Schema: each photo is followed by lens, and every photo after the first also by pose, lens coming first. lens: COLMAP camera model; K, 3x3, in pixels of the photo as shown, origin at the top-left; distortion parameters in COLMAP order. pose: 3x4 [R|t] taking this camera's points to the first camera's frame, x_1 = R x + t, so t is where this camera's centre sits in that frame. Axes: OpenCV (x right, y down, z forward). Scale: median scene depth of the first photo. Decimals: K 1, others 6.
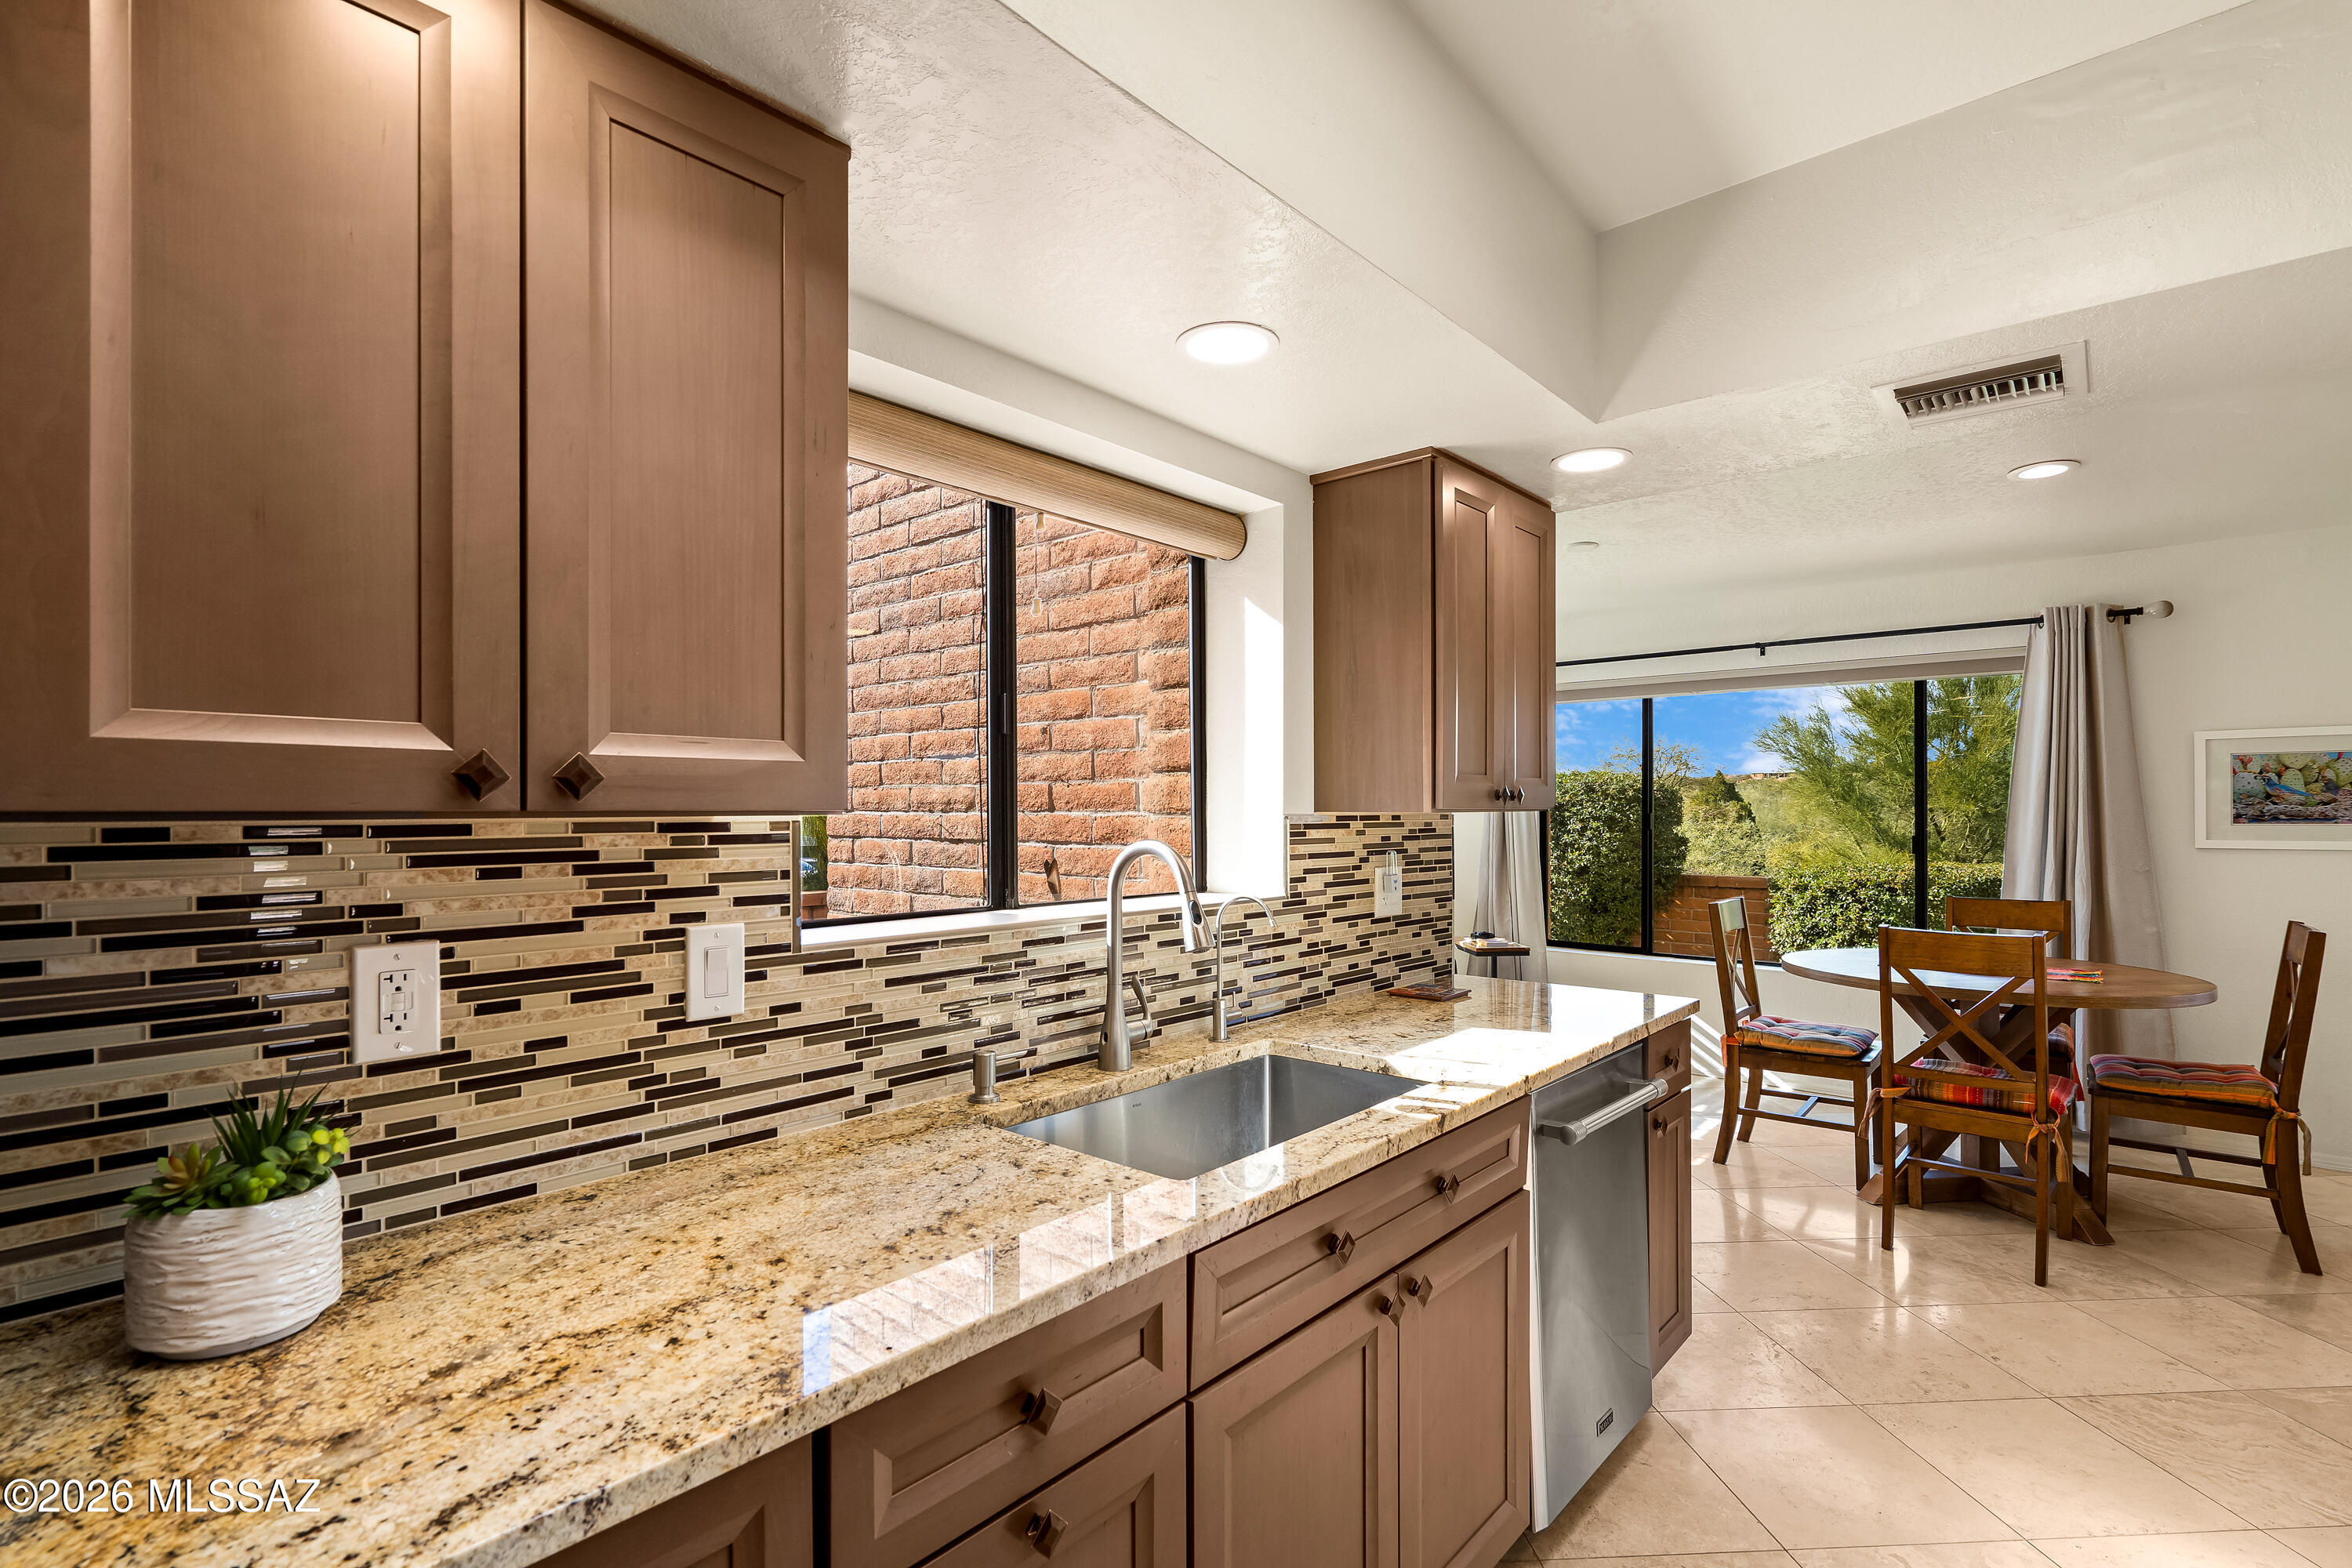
lens RADIAL K [[1079.2, 0, 1167.5], [0, 1079.2, 809.2], [0, 0, 1]] dist [-0.004622, 0.002952]
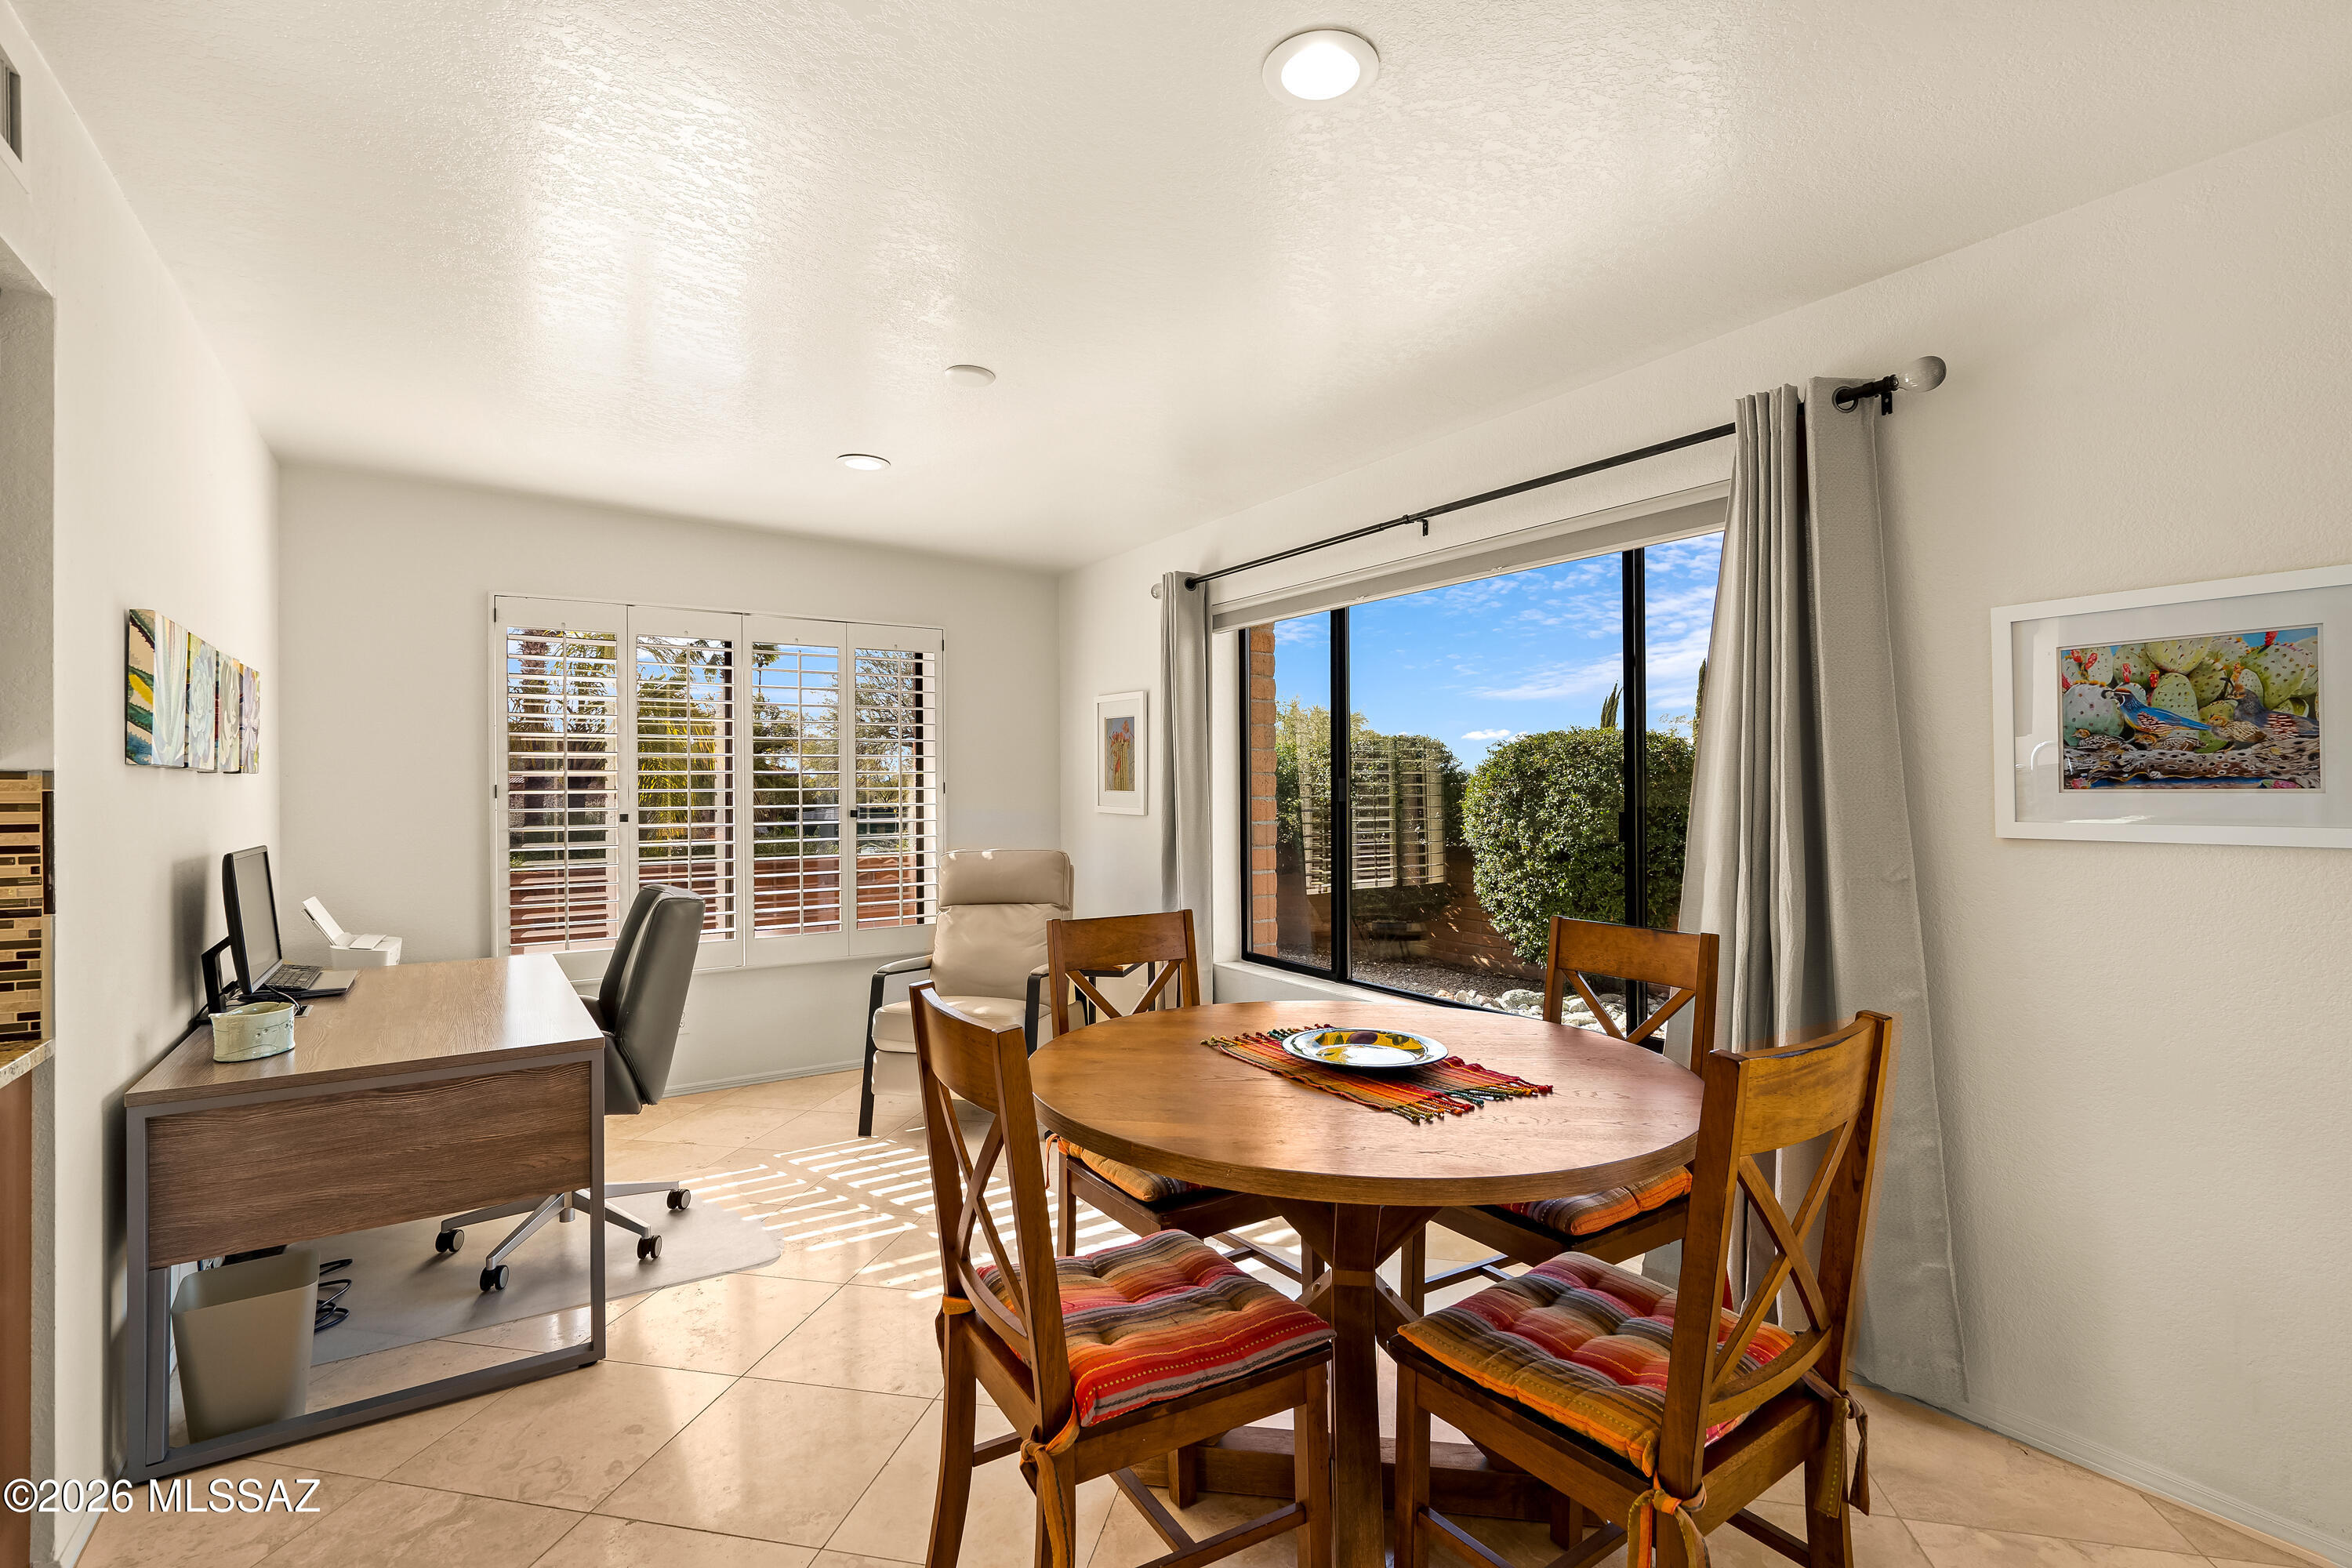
lens RADIAL K [[1079.2, 0, 1174.8], [0, 1079.2, 779.1], [0, 0, 1]] dist [-0.004622, 0.002952]
pose [[0.967051, -0.003267, -0.254561, 1.175992], [0.002221, 0.999988, -0.004396, 0.016091], [0.254572, 0.003686, 0.967047, 0.685302]]
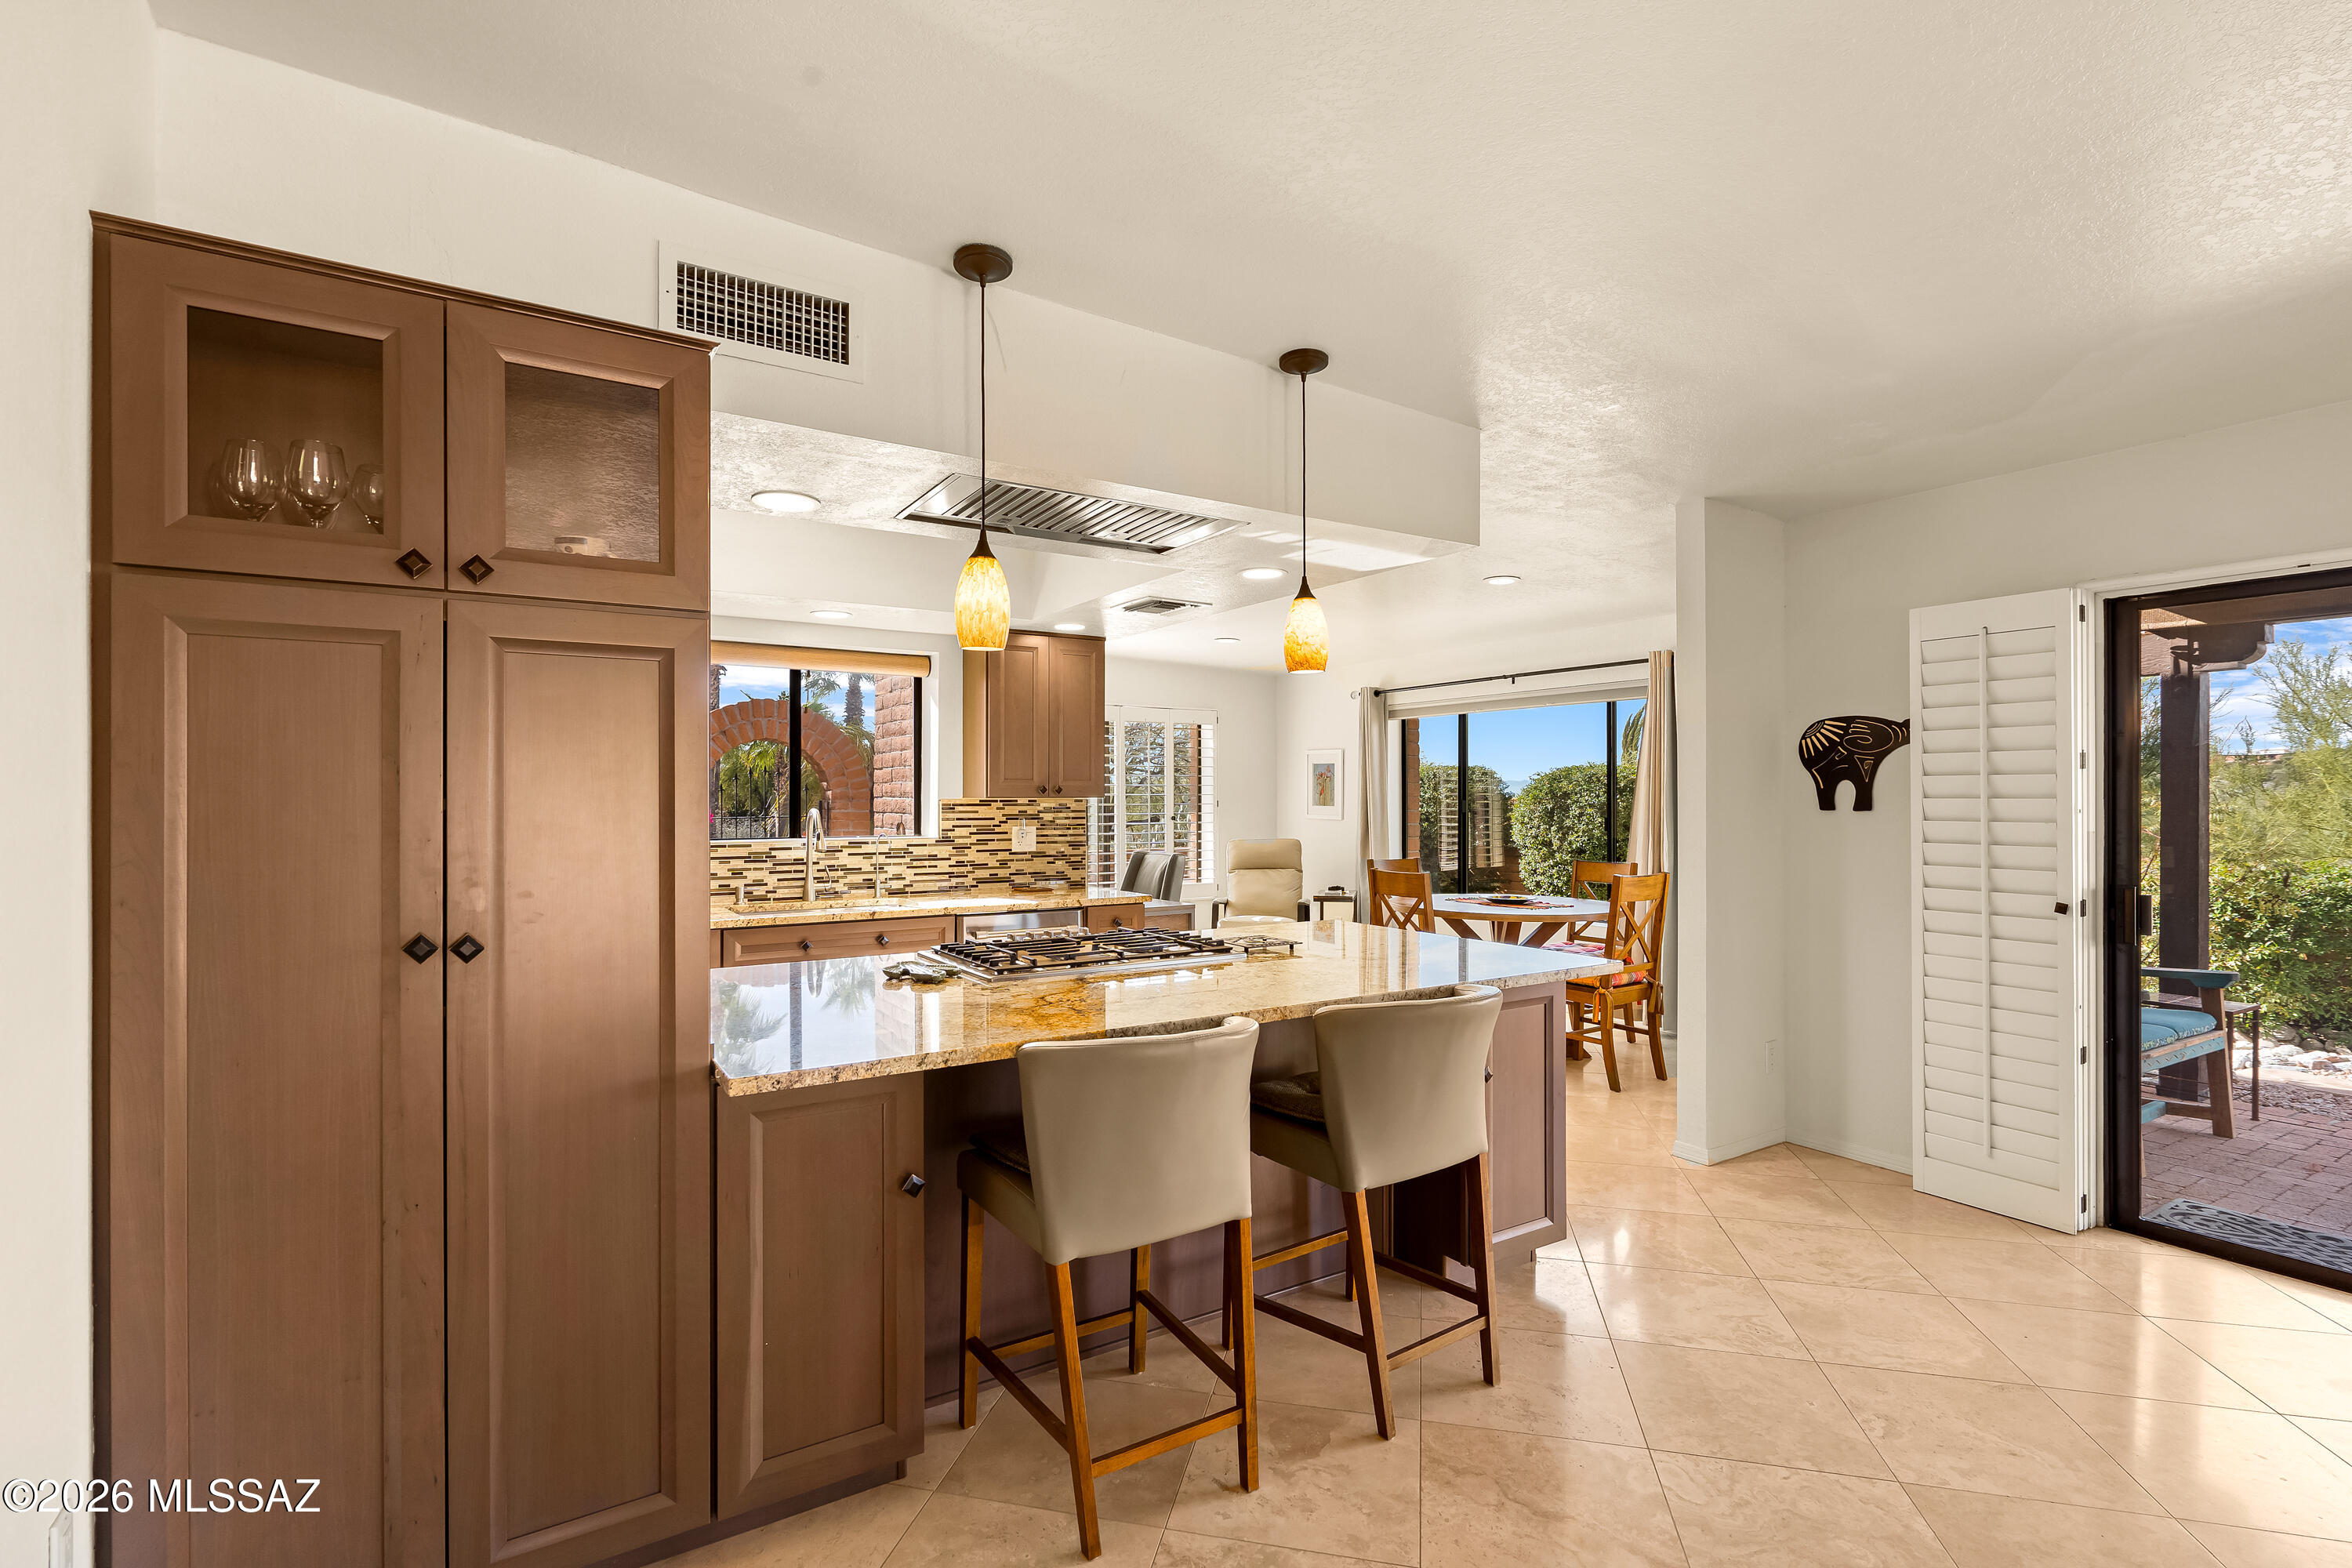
lens RADIAL K [[1079.2, 0, 1169.1], [0, 1079.2, 794.0], [0, 0, 1]] dist [-0.004622, 0.002952]
pose [[0.960456, 0.001825, -0.278427, 1.062040], [-0.002425, 0.999995, -0.001812, -0.001757], [0.278422, 0.002416, 0.960456, -0.848357]]
